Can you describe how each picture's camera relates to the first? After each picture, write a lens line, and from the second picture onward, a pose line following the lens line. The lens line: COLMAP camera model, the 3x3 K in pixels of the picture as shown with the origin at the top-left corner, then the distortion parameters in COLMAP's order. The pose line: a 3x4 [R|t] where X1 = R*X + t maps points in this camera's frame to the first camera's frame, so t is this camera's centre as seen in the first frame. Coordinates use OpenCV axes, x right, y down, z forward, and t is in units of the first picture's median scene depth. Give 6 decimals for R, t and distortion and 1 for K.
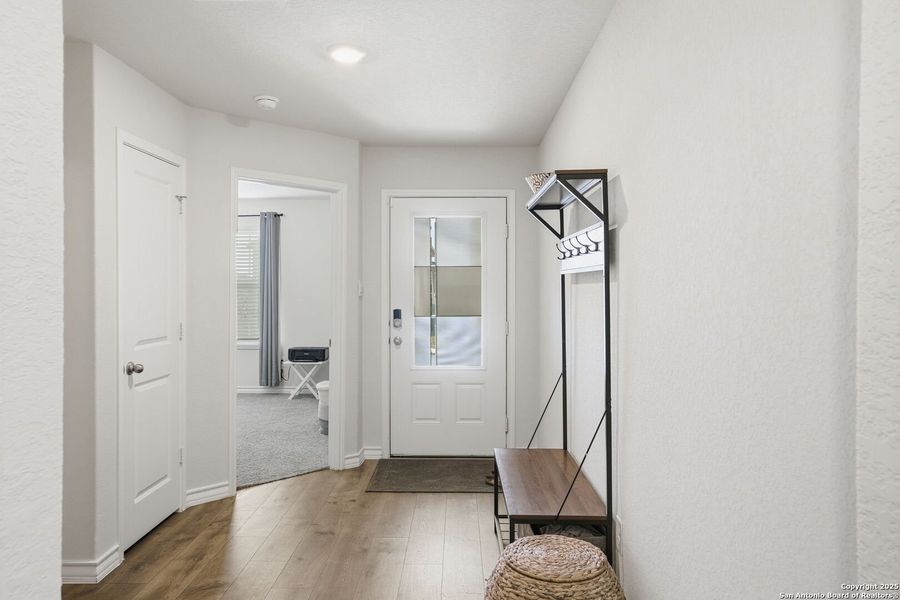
lens RADIAL K [[435.0, 0, 454.2], [0, 435.0, 295.3], [0, 0, 1]] dist [-0.073599, 0.037006]
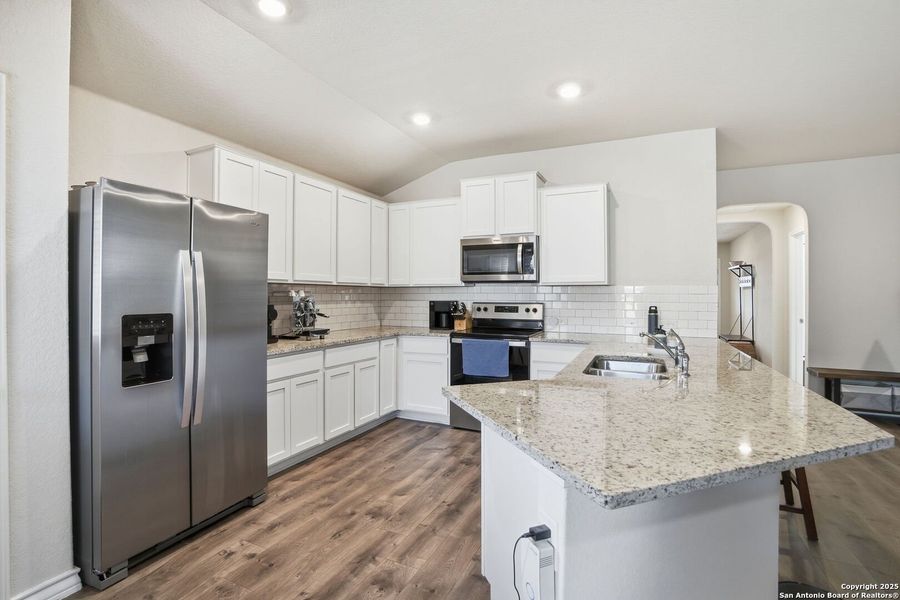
lens RADIAL K [[435.0, 0, 454.2], [0, 435.0, 295.3], [0, 0, 1]] dist [-0.073599, 0.037006]
pose [[0.920103, -0.000147, -0.391677, -0.665403], [-0.012378, 0.999489, -0.029455, 0.173003], [0.391481, 0.031950, 0.919631, -3.645258]]
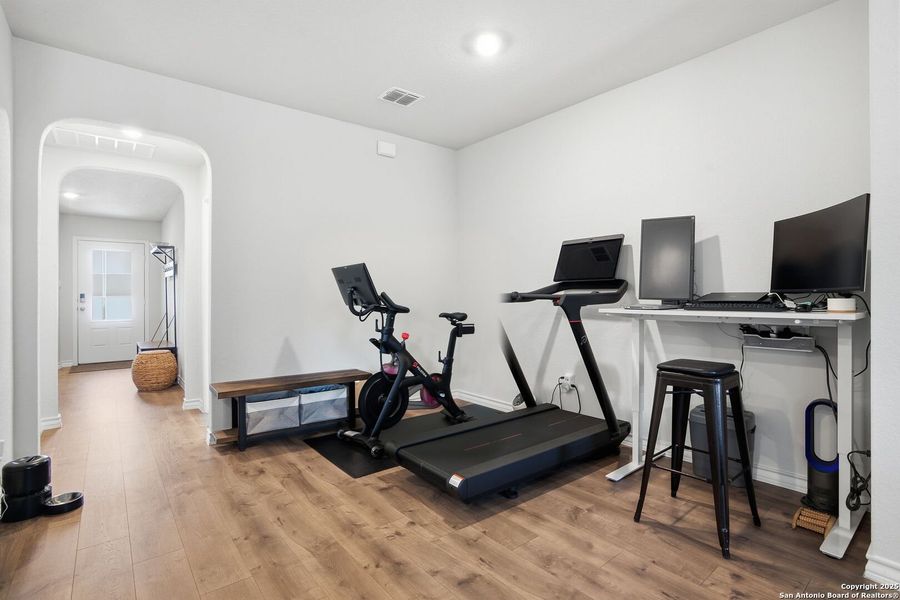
lens RADIAL K [[435.0, 0, 454.2], [0, 435.0, 295.3], [0, 0, 1]] dist [-0.073599, 0.037006]
pose [[0.761144, -0.000437, 0.648583, -0.121039], [0.023084, 0.999384, -0.026416, 0.205459], [-0.648172, 0.035078, 0.760685, -2.577228]]
